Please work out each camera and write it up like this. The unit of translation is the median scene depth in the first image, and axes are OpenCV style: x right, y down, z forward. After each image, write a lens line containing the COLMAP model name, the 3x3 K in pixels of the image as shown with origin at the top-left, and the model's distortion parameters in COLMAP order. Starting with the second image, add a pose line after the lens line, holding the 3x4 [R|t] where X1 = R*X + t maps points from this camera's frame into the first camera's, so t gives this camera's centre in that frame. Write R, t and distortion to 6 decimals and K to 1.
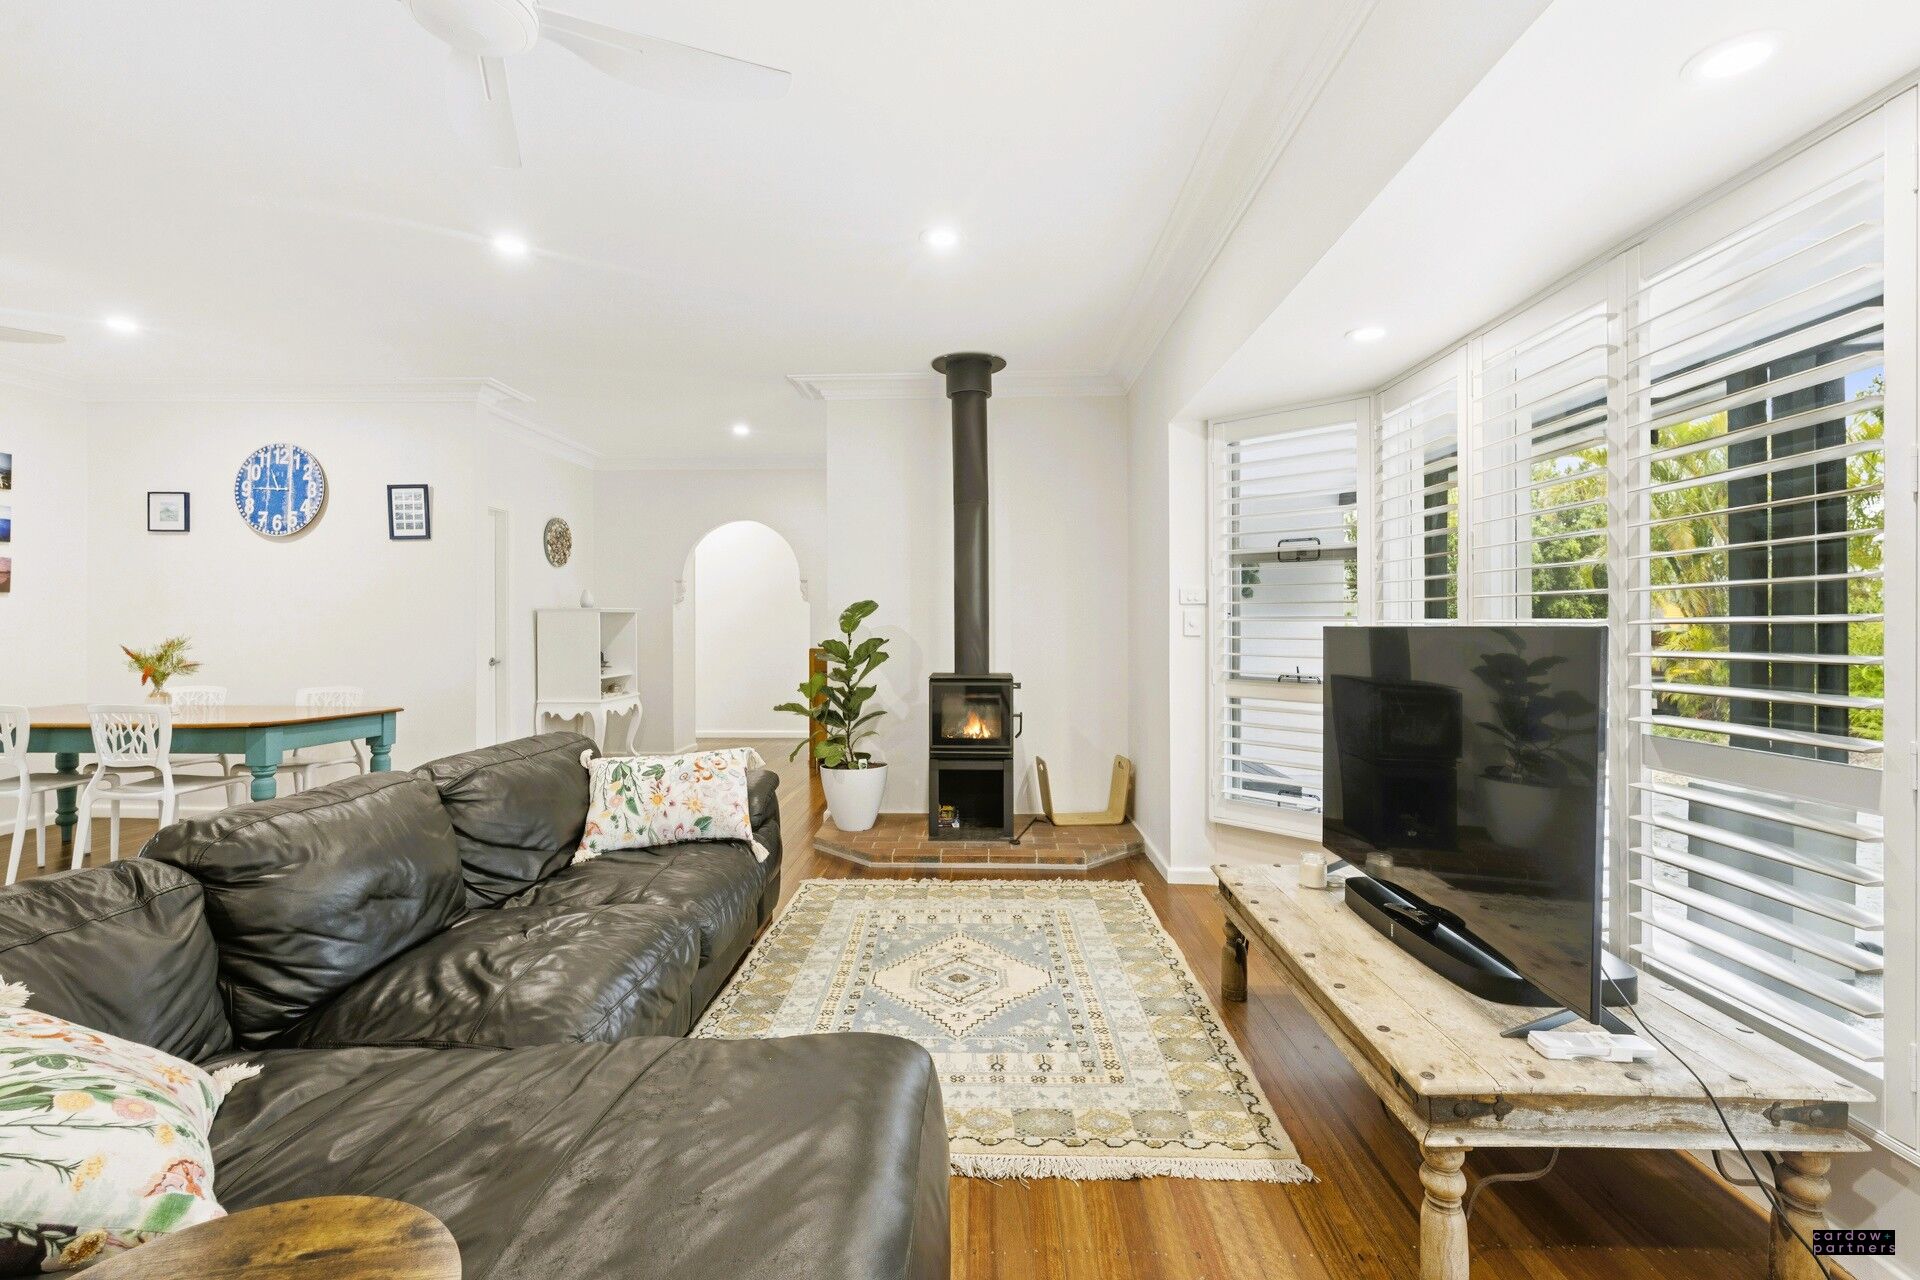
lens RADIAL K [[845.2, 0, 962.9], [0, 845.2, 622.7], [0, 0, 1]] dist [-0.004073, -0.000140]
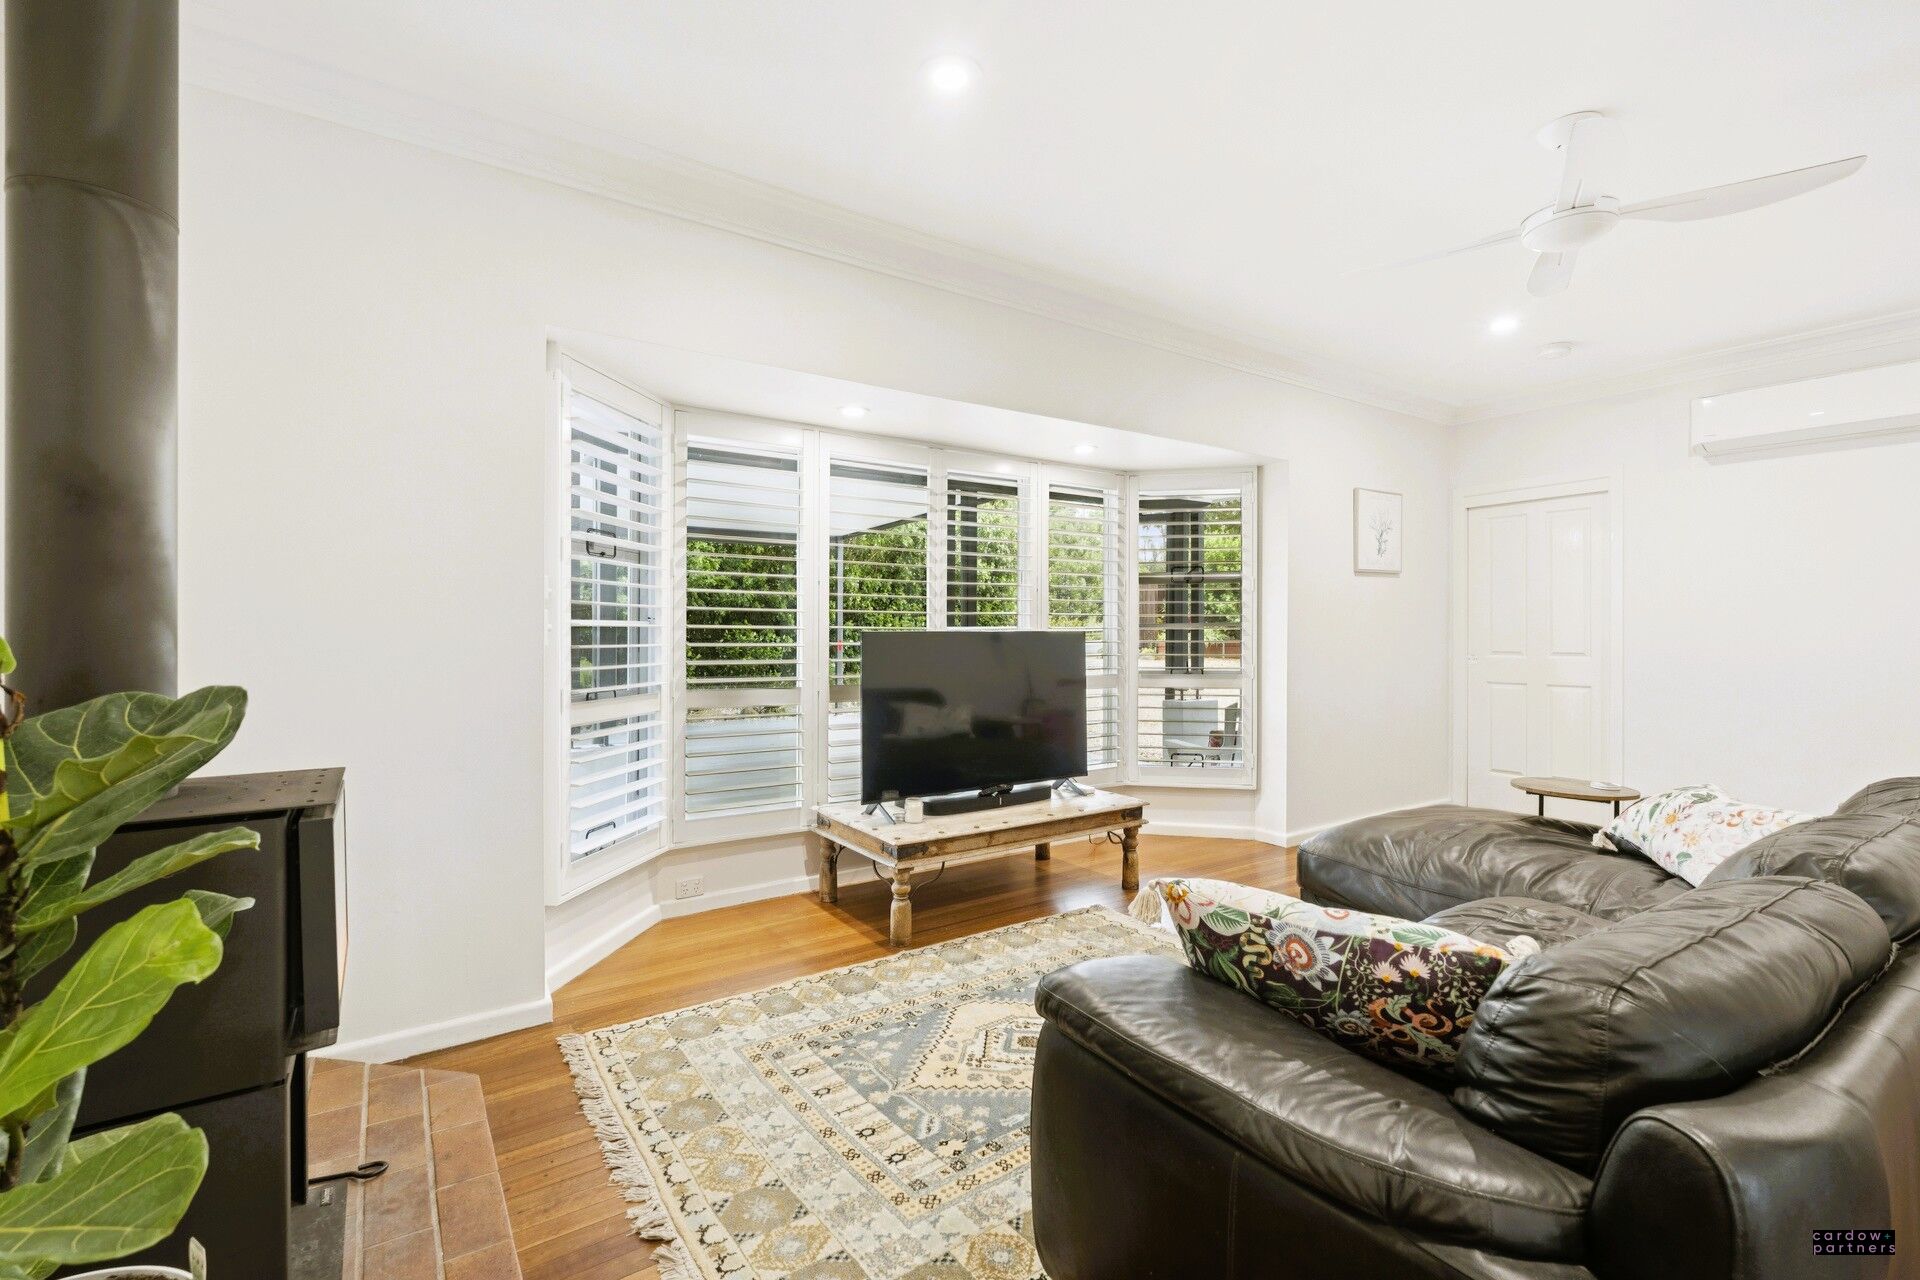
lens RADIAL K [[845.2, 0, 958.4], [0, 845.2, 630.2], [0, 0, 1]] dist [-0.004073, -0.000140]
pose [[-0.578230, -0.000343, 0.815874, -0.358204], [-0.000775, 1.000000, -0.000129, 0.002564], [-0.815874, -0.000707, -0.578230, 0.843685]]
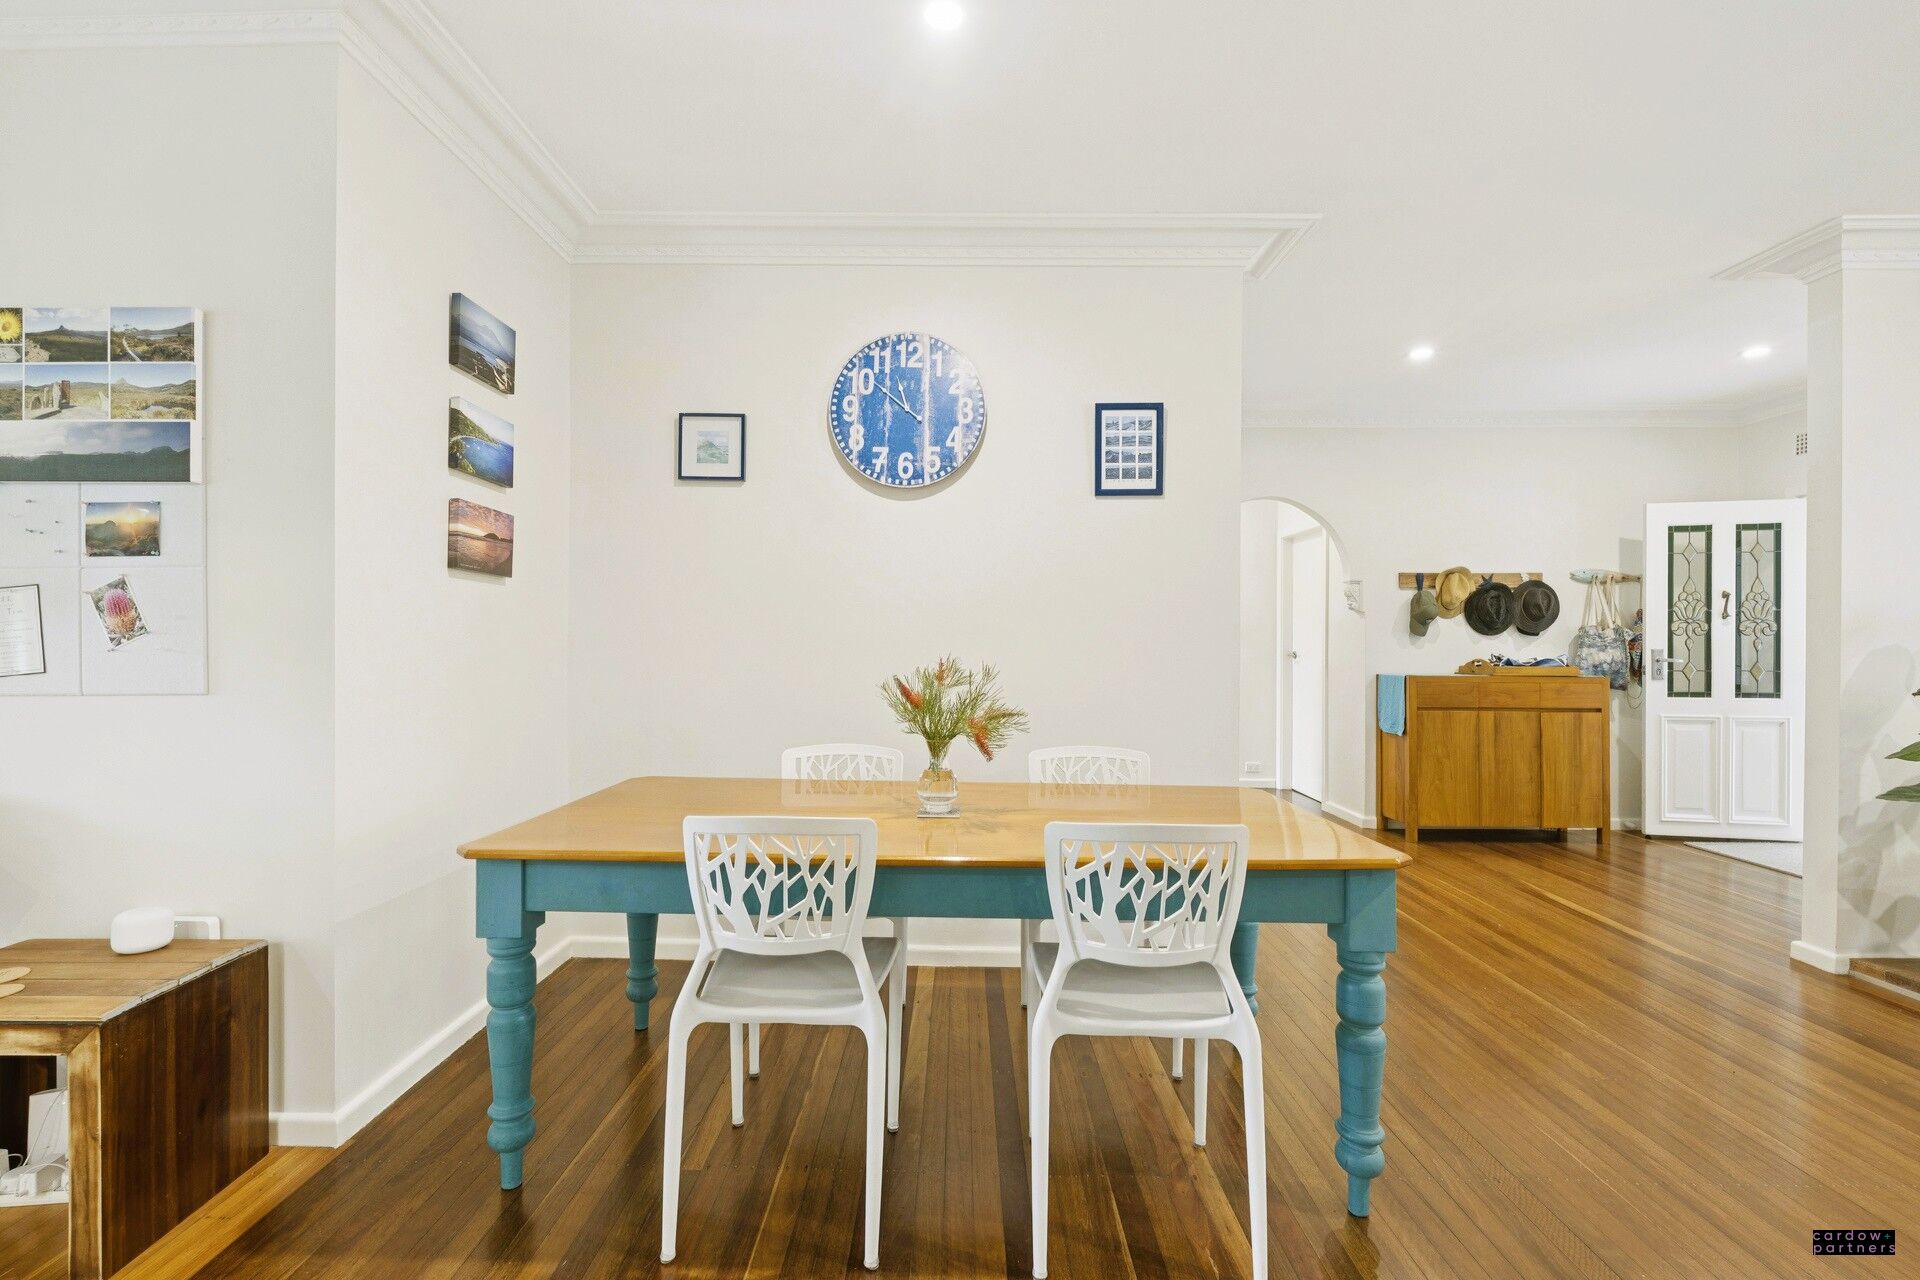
lens RADIAL K [[845.2, 0, 951.1], [0, 845.2, 642.8], [0, 0, 1]] dist [-0.004073, -0.000140]
pose [[0.999944, 0.006898, 0.008009, -0.786030], [-0.006922, 0.999972, 0.002925, 0.004549], [-0.007988, -0.002980, 0.999964, 0.402458]]
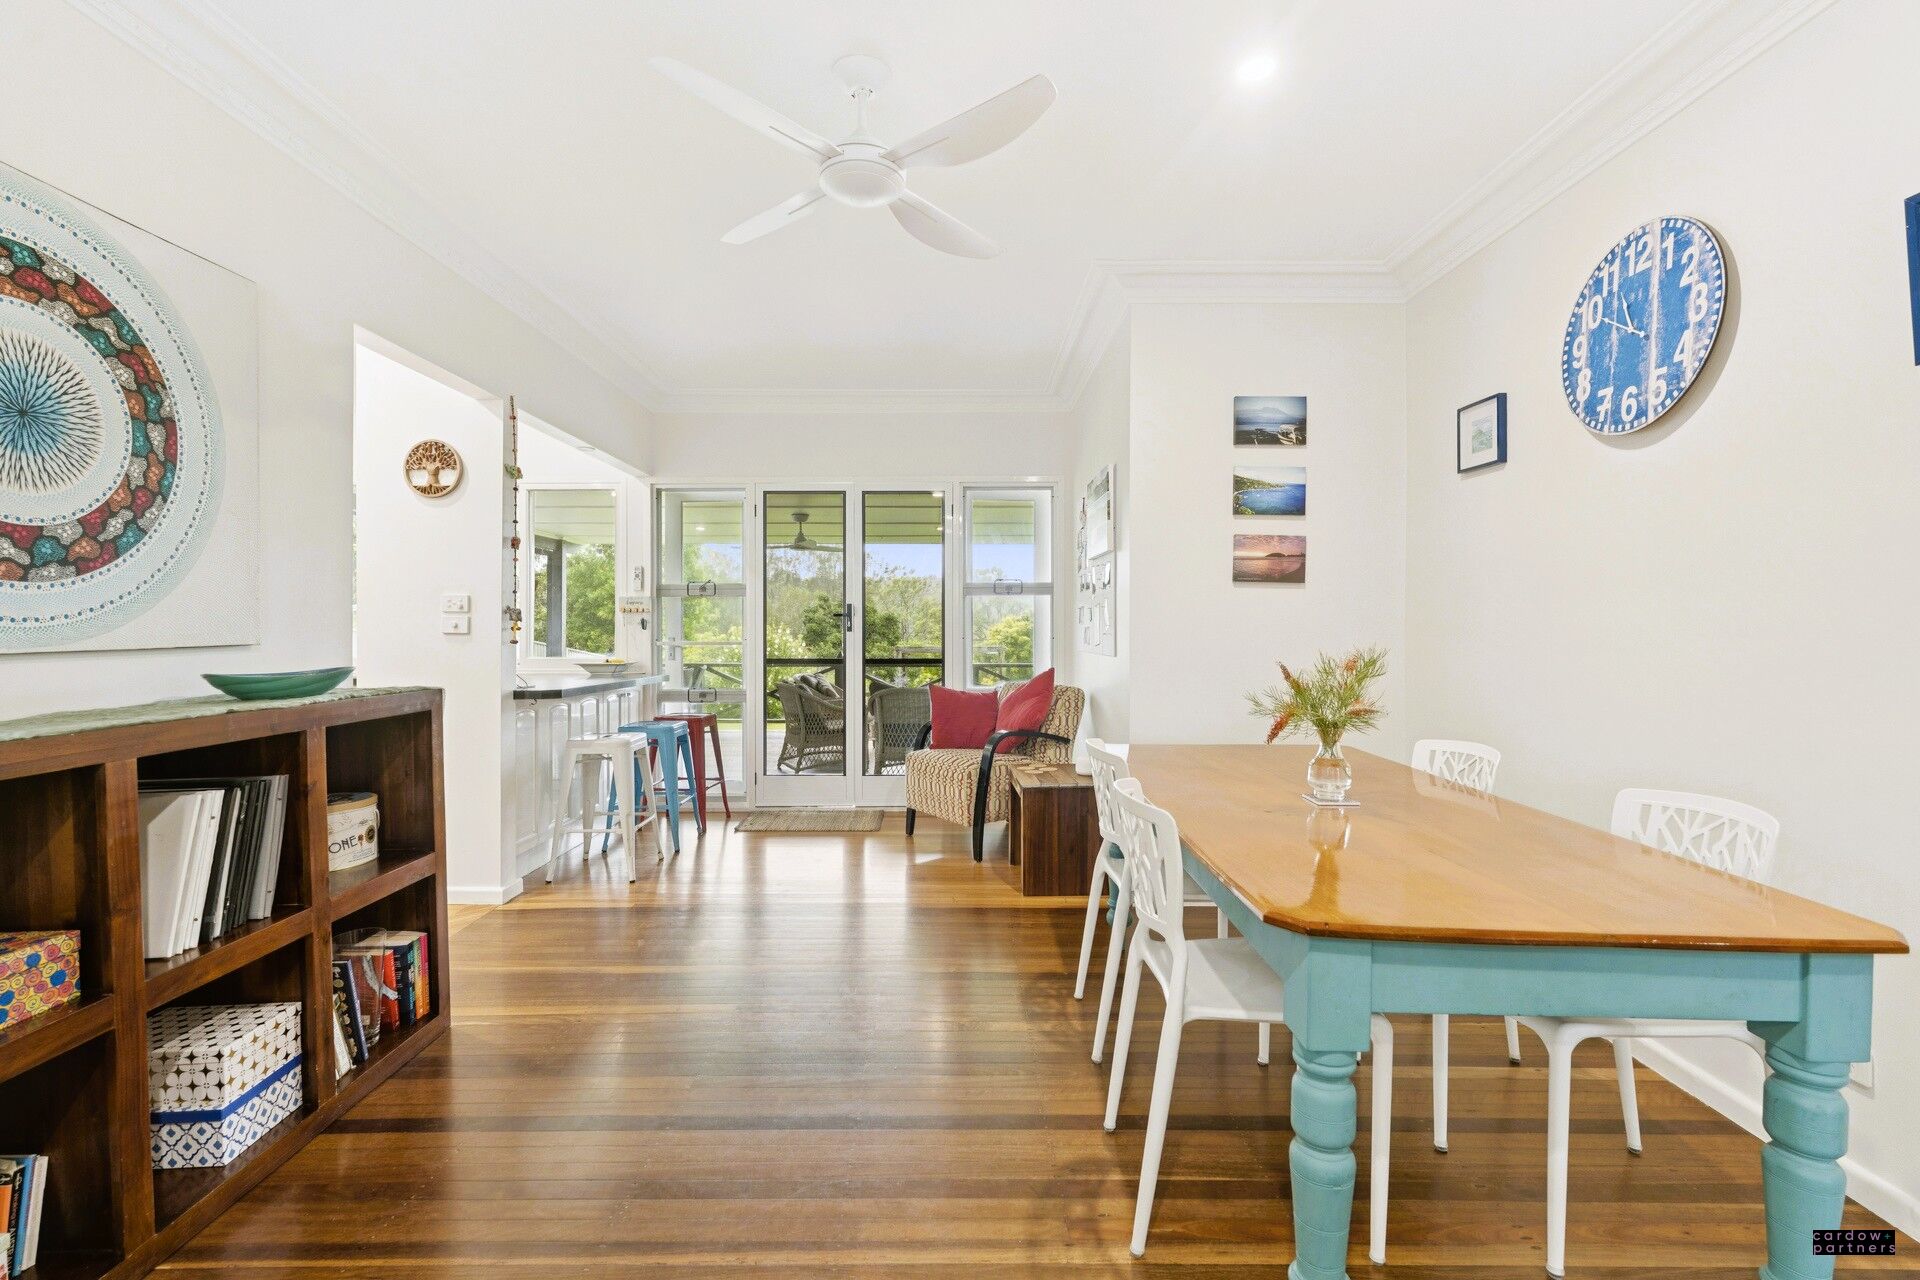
lens RADIAL K [[845.2, 0, 941.6], [0, 845.2, 625.0], [0, 0, 1]] dist [-0.004073, -0.000140]
pose [[0.015106, 0.002757, -0.999882, -0.362489], [-0.003636, 0.999990, 0.002702, 0.001170], [0.999879, 0.003595, 0.015116, 0.621307]]
